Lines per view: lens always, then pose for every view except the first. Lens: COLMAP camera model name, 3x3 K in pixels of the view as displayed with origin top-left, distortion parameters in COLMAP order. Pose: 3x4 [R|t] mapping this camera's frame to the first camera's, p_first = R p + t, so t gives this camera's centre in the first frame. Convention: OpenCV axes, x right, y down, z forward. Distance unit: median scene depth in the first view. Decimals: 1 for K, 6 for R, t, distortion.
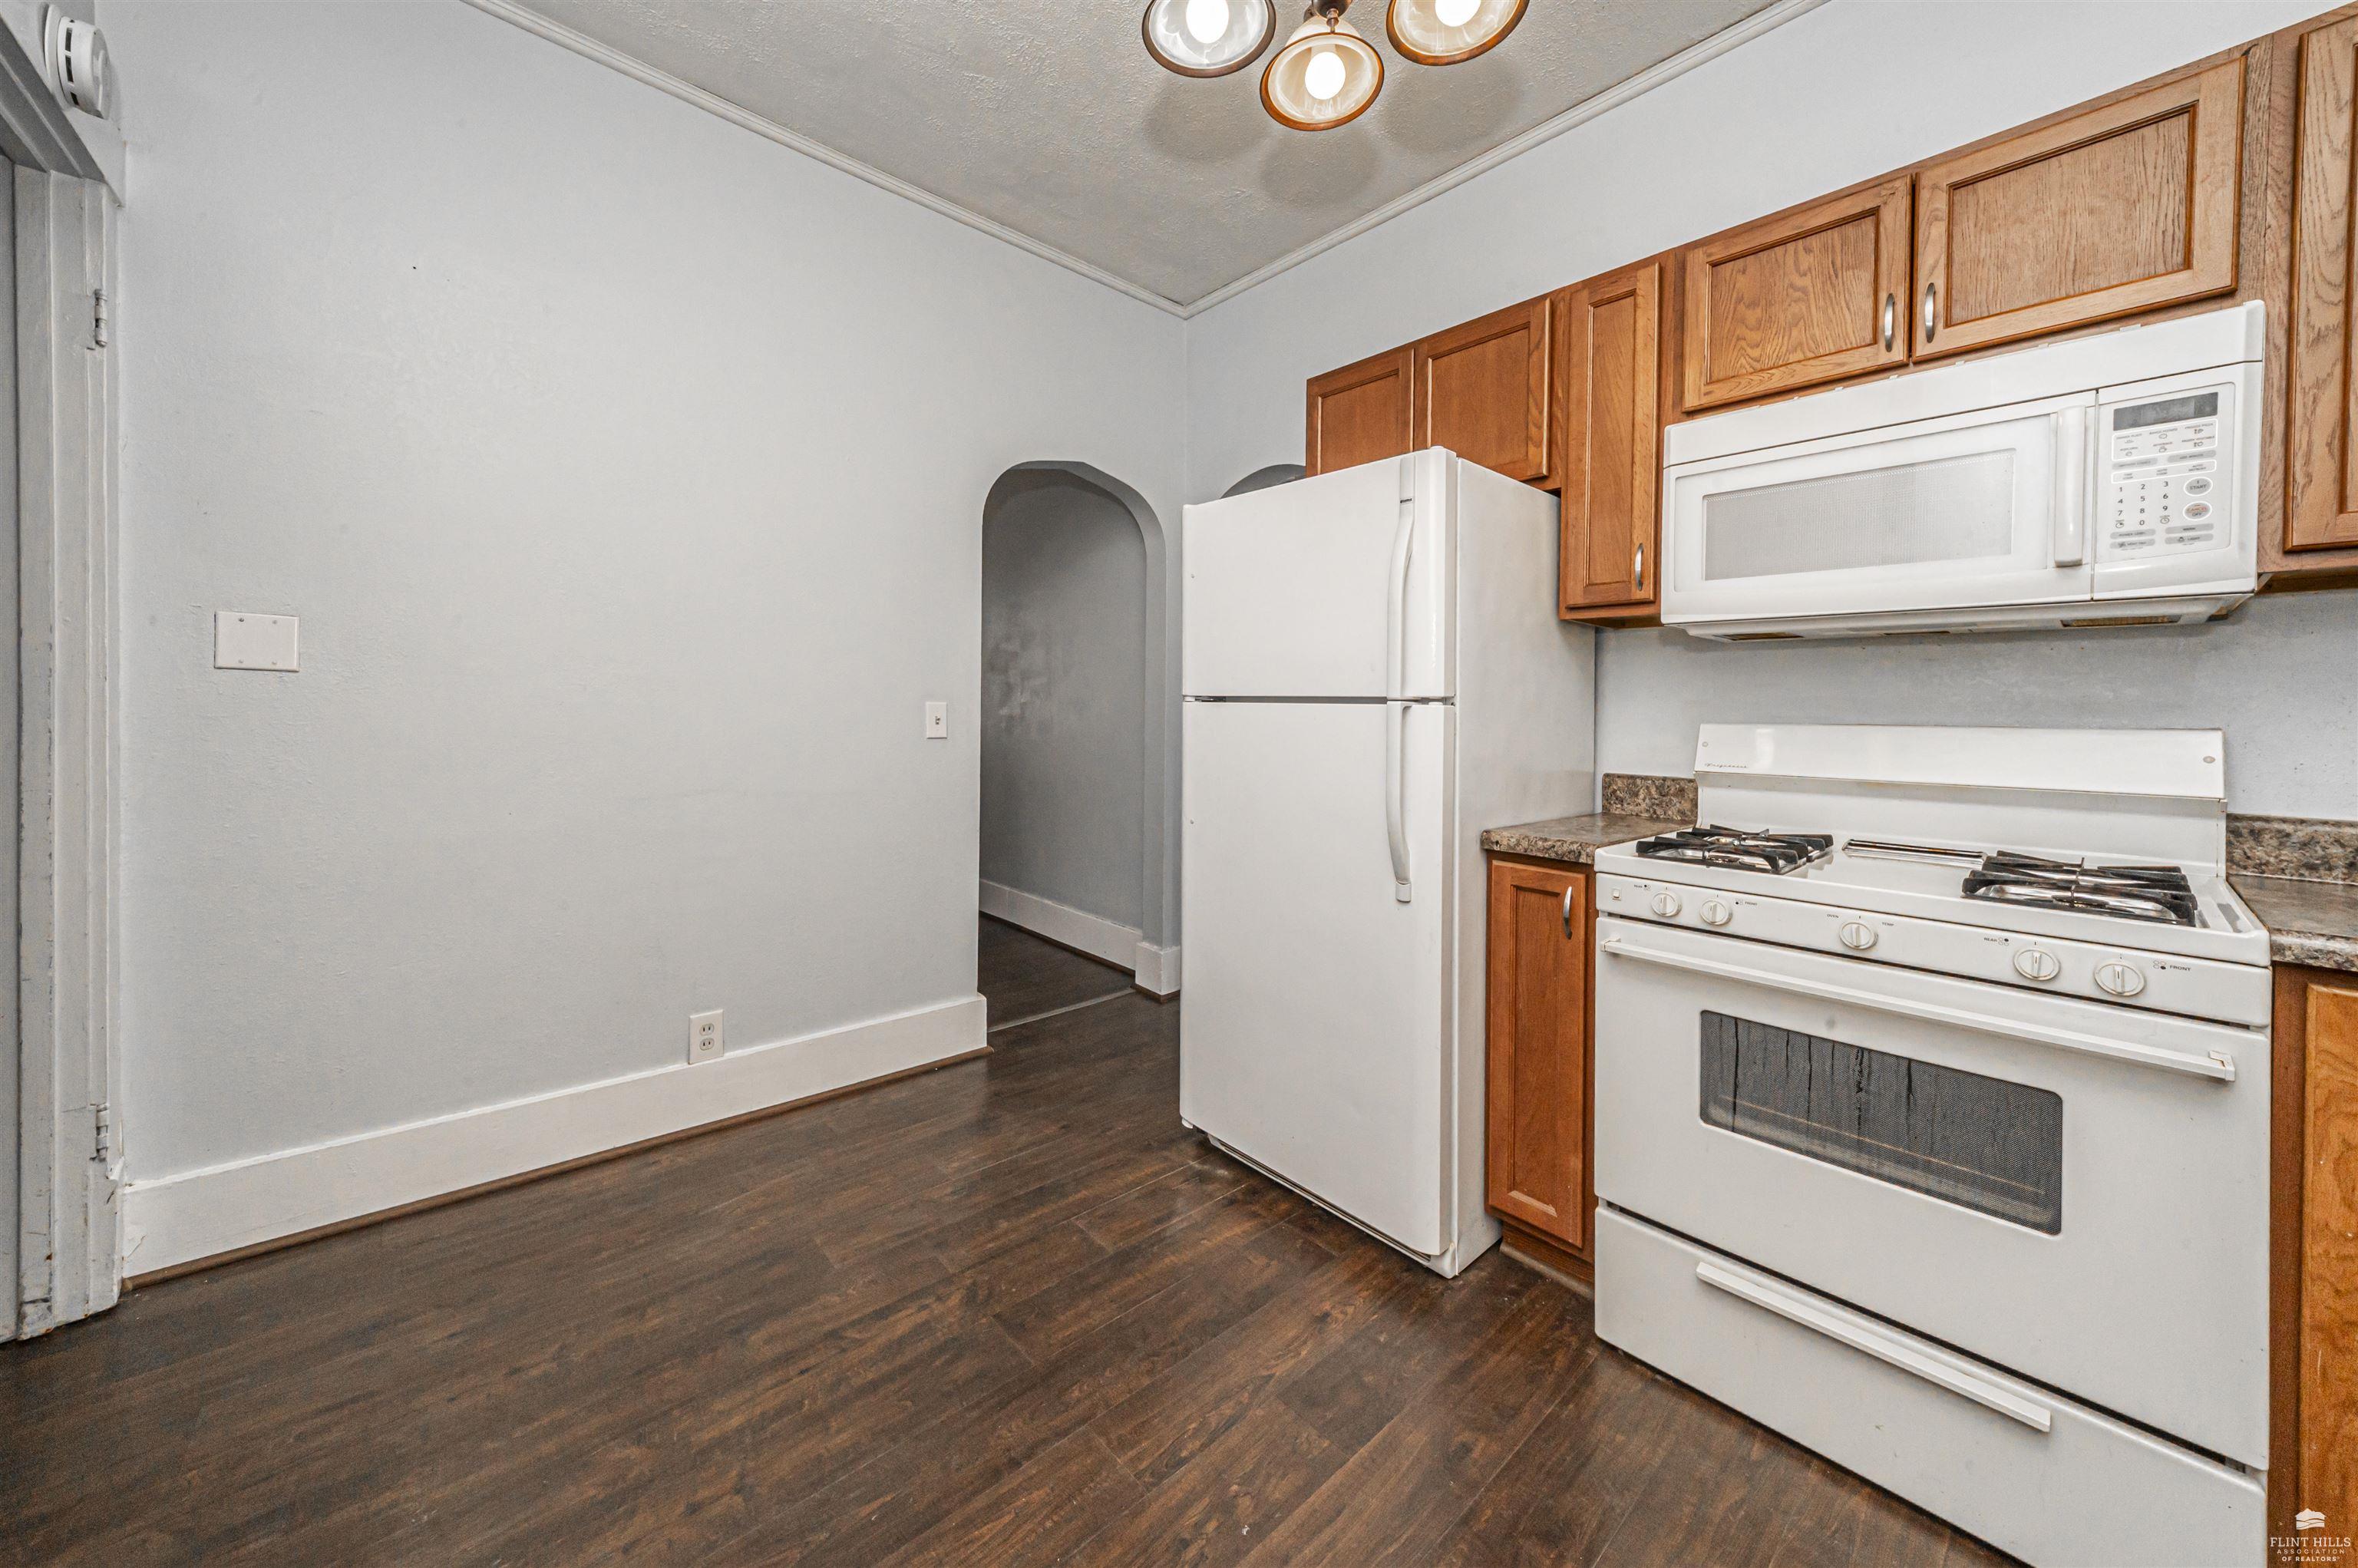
lens RADIAL K [[849.0, 0, 1208.9], [0, 849.0, 735.2], [0, 0, 1]] dist [0.001067, -0.004653]
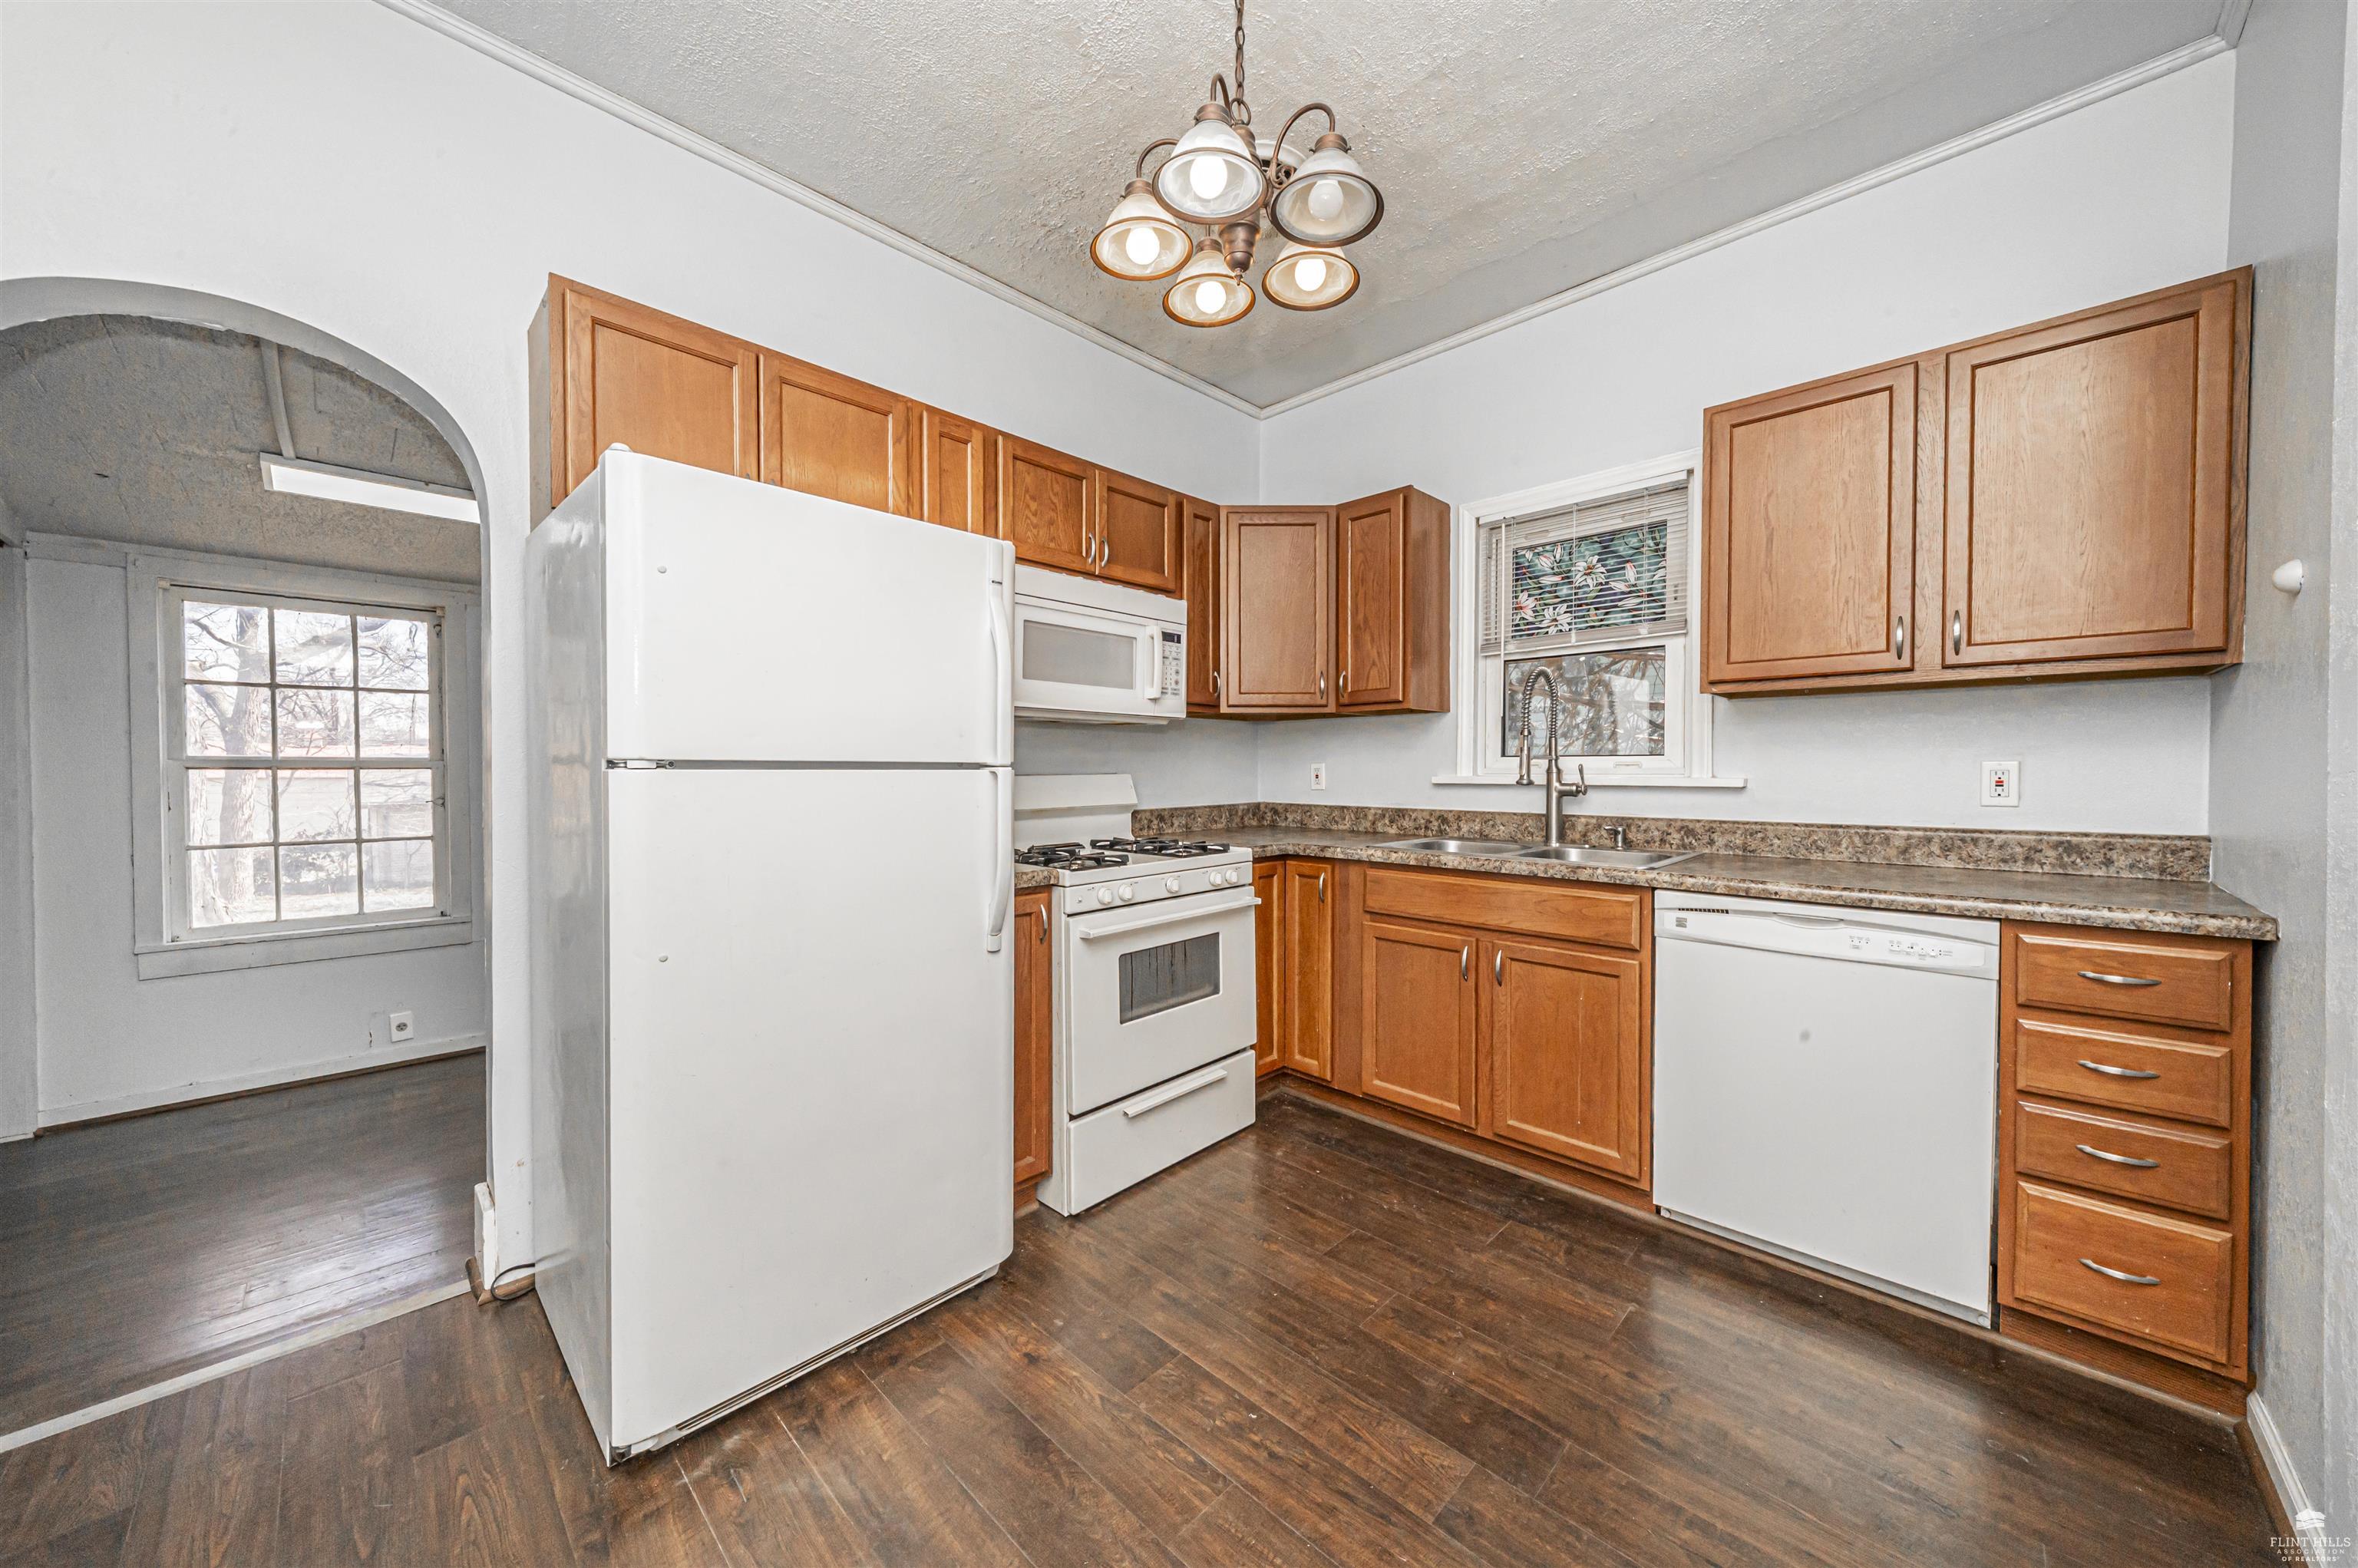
lens RADIAL K [[822.6, 0, 1179.0], [0, 822.6, 784.0], [0, 0, 1]] dist [0.018999, -0.007342]
pose [[-0.055844, -0.044403, 0.997452, -1.044830], [0.024408, 0.998651, 0.045822, -0.078373], [-0.998141, 0.026905, -0.054685, 1.027706]]
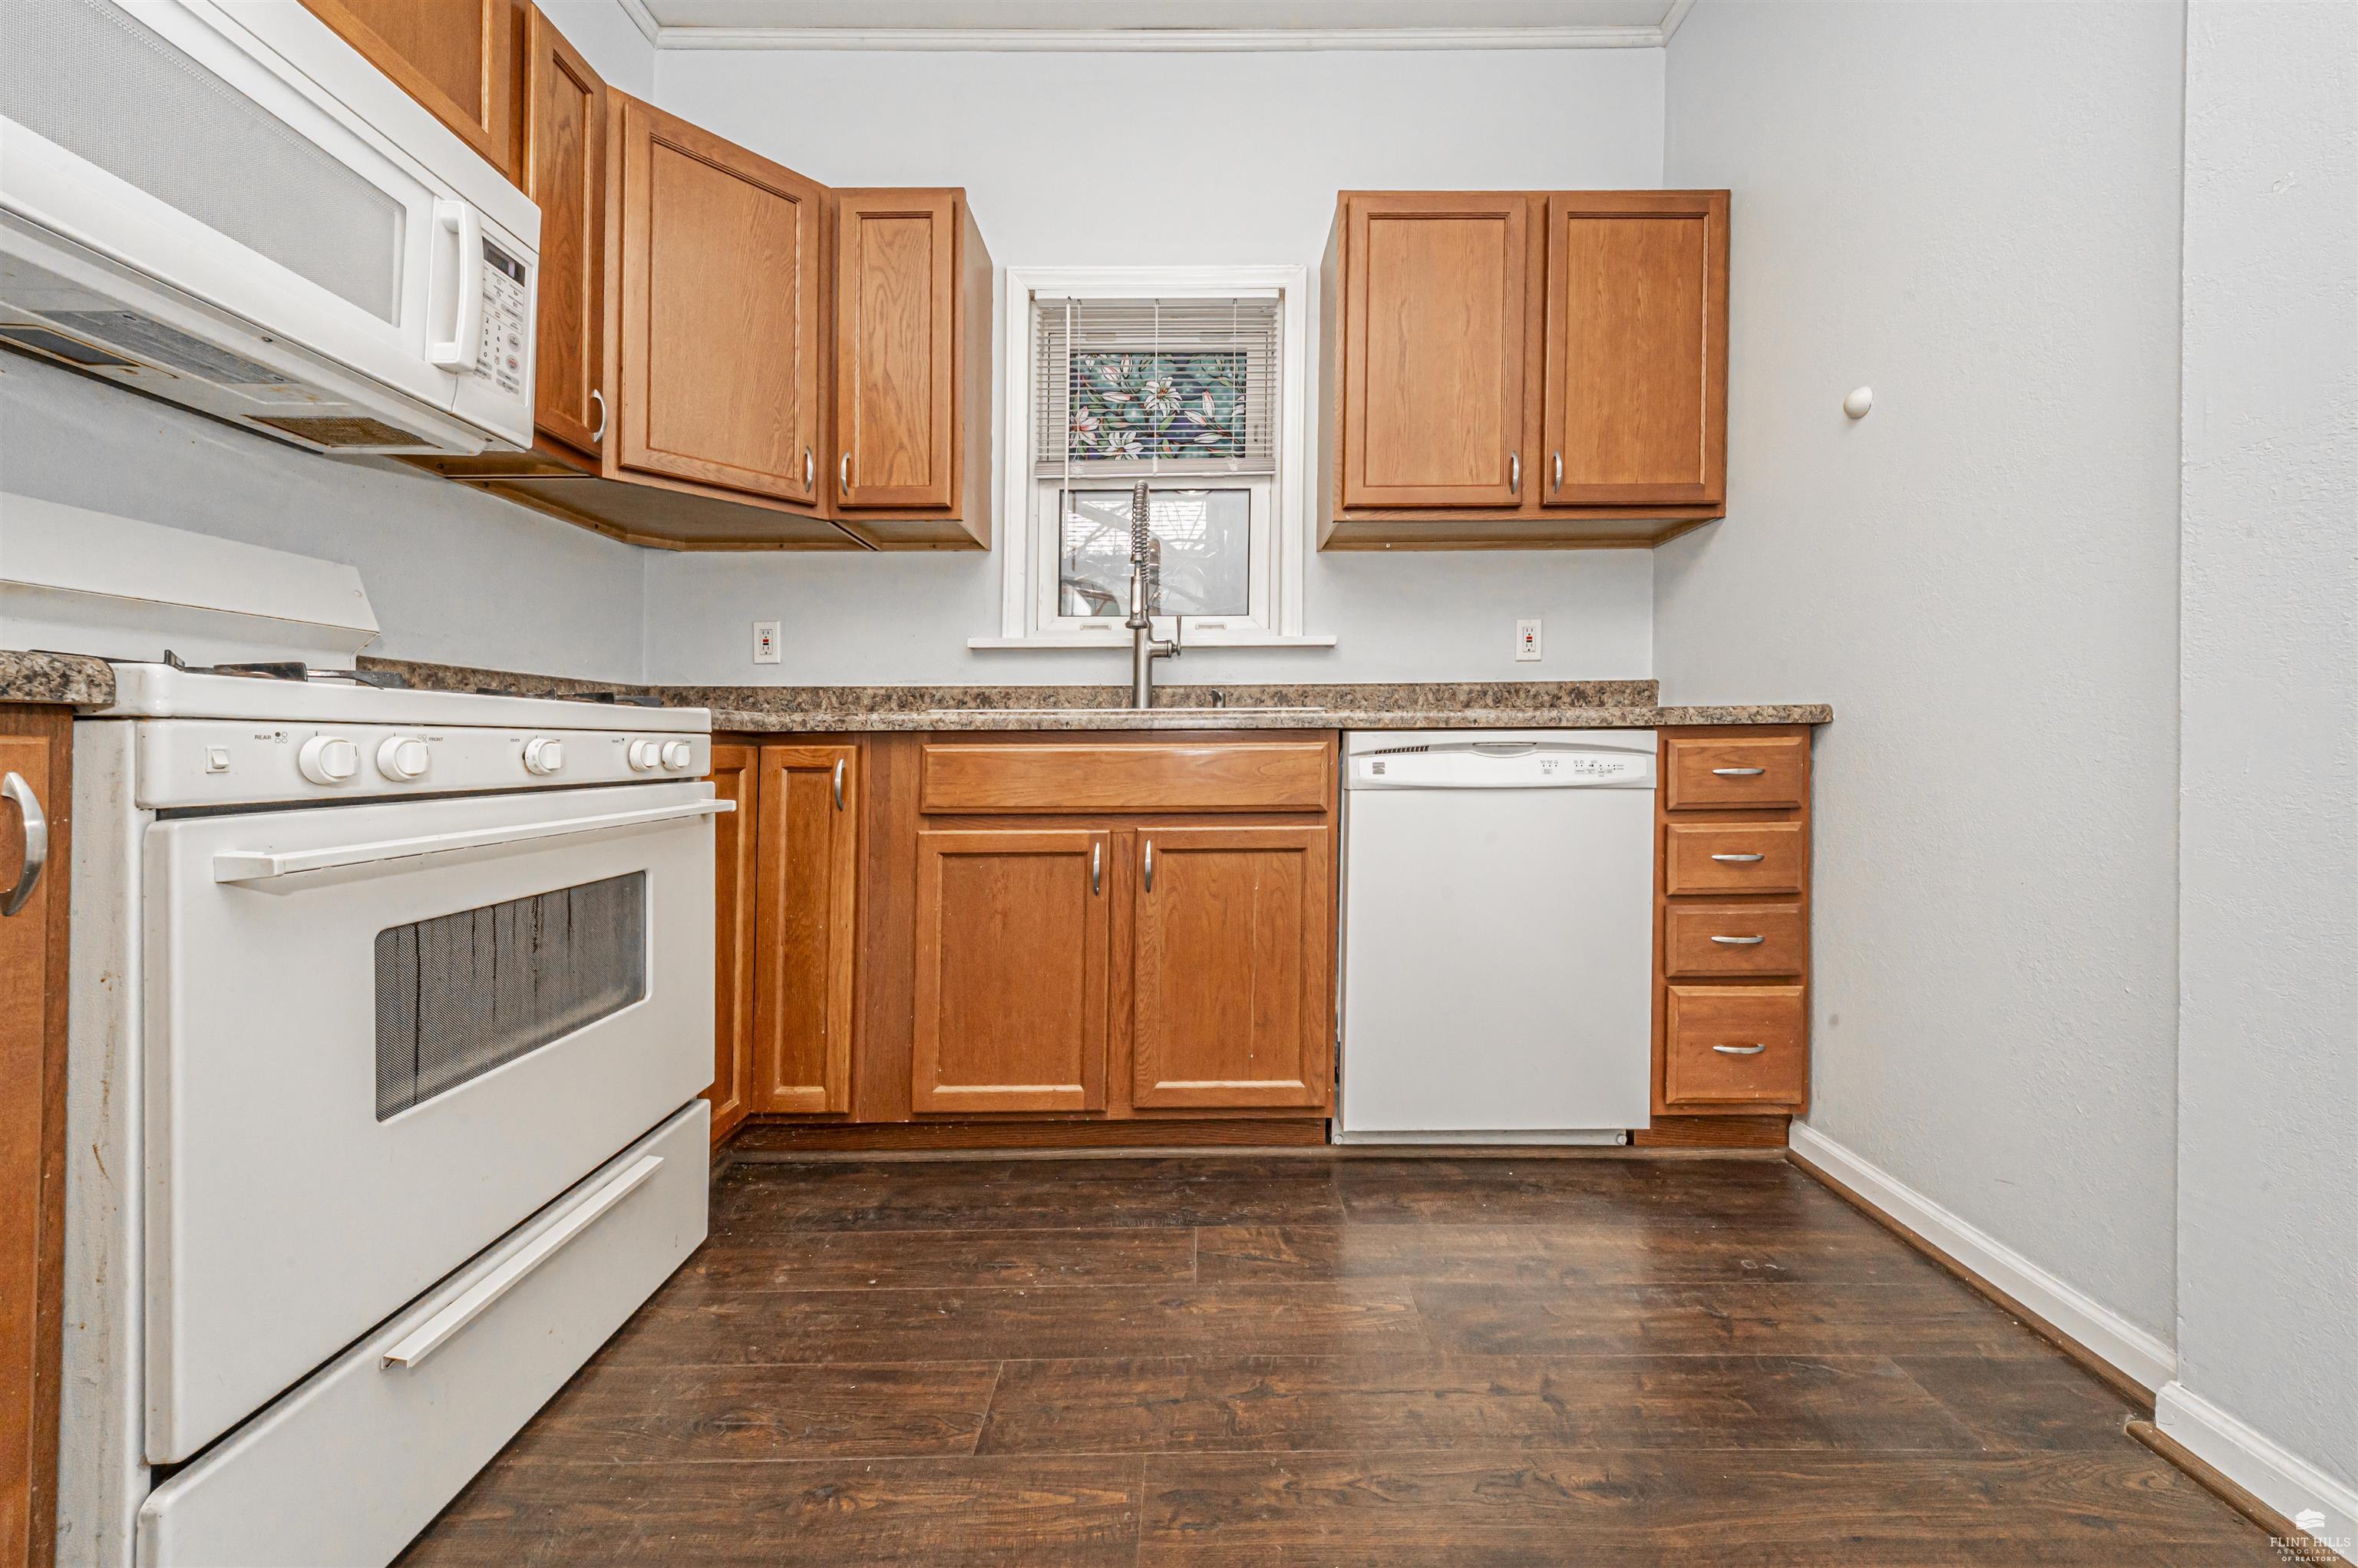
lens RADIAL K [[840.7, 0, 1217.3], [0, 840.7, 739.2], [0, 0, 1]] dist [0.019602, -0.004592]
pose [[-0.748903, -0.015565, 0.662497, -0.262707], [-0.000088, 0.999726, 0.023389, 0.187535], [-0.662680, 0.017458, -0.748699, 1.125700]]
